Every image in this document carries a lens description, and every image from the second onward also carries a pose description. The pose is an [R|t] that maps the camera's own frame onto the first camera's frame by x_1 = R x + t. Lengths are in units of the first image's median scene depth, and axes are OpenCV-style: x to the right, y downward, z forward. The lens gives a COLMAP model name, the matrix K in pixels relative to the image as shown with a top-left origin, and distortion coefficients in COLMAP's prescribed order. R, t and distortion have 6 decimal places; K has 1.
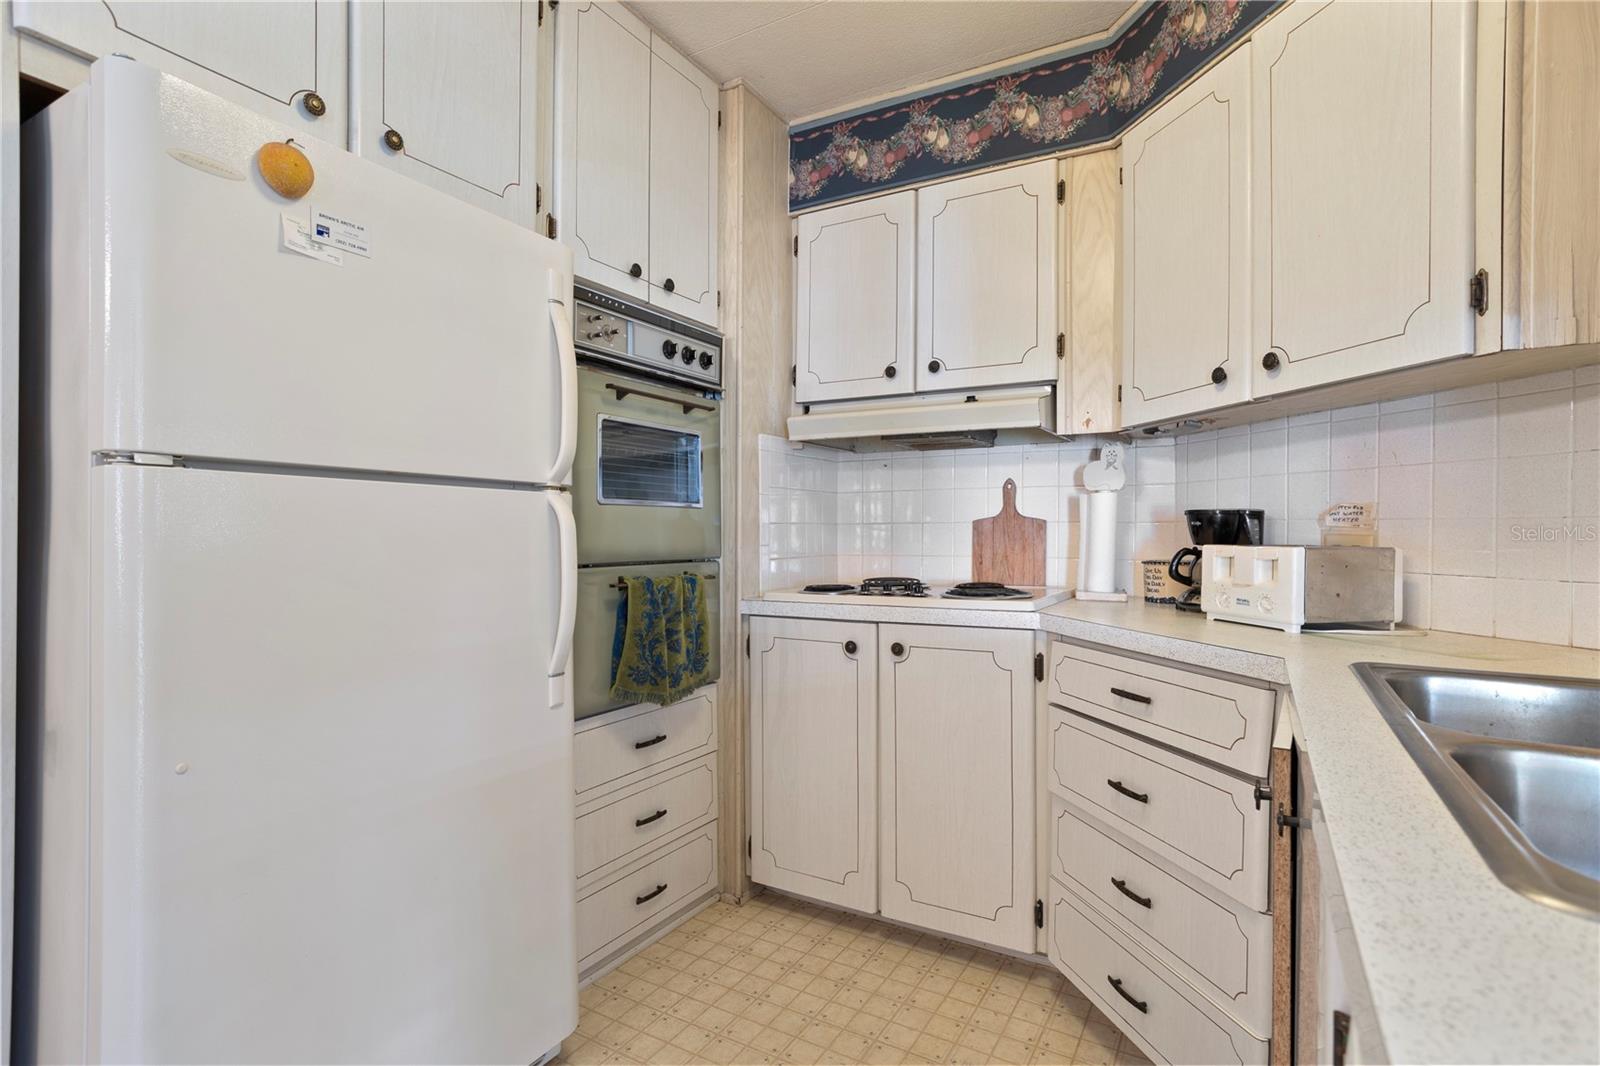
lens RADIAL K [[794.4, 0, 800.1], [0, 794.4, 537.3], [0, 0, 1]] dist [-0.036505, 0.021099]
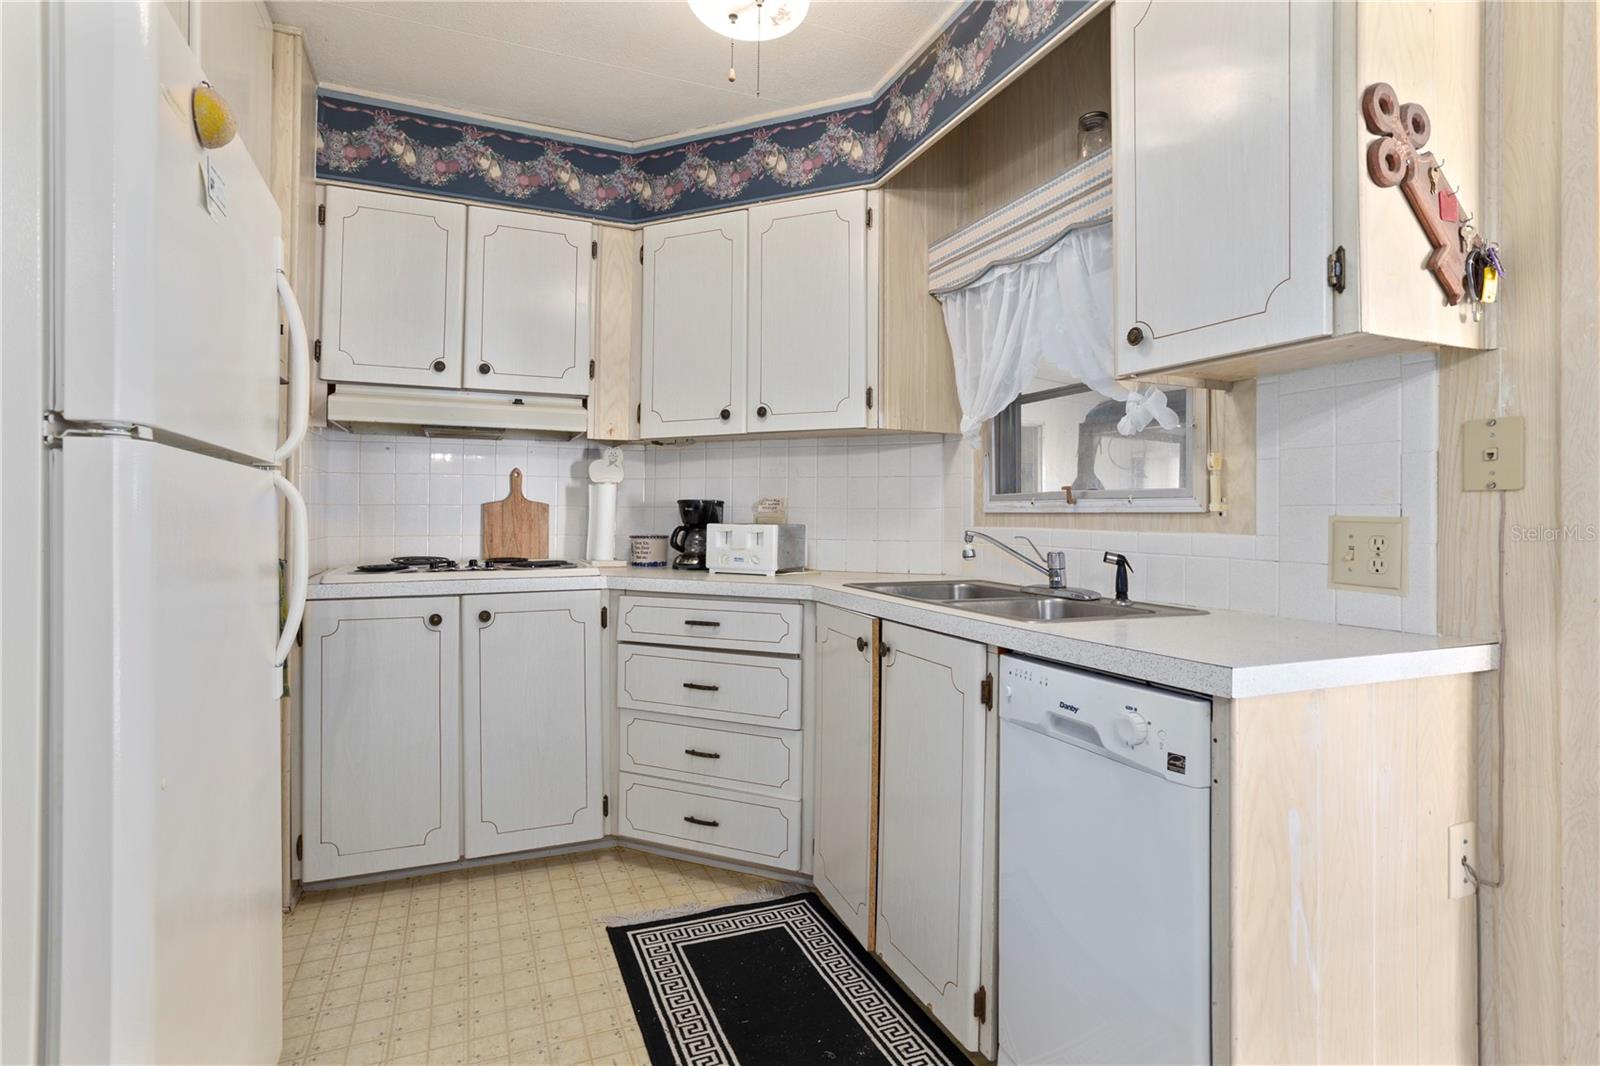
lens RADIAL K [[794.4, 0, 815.5], [0, 794.4, 518.0], [0, 0, 1]] dist [-0.036505, 0.021099]
pose [[0.586457, -0.001127, 0.809979, -0.503628], [-0.000758, 0.999998, 0.001940, -0.003757], [-0.809980, -0.001751, 0.586455, -0.049782]]
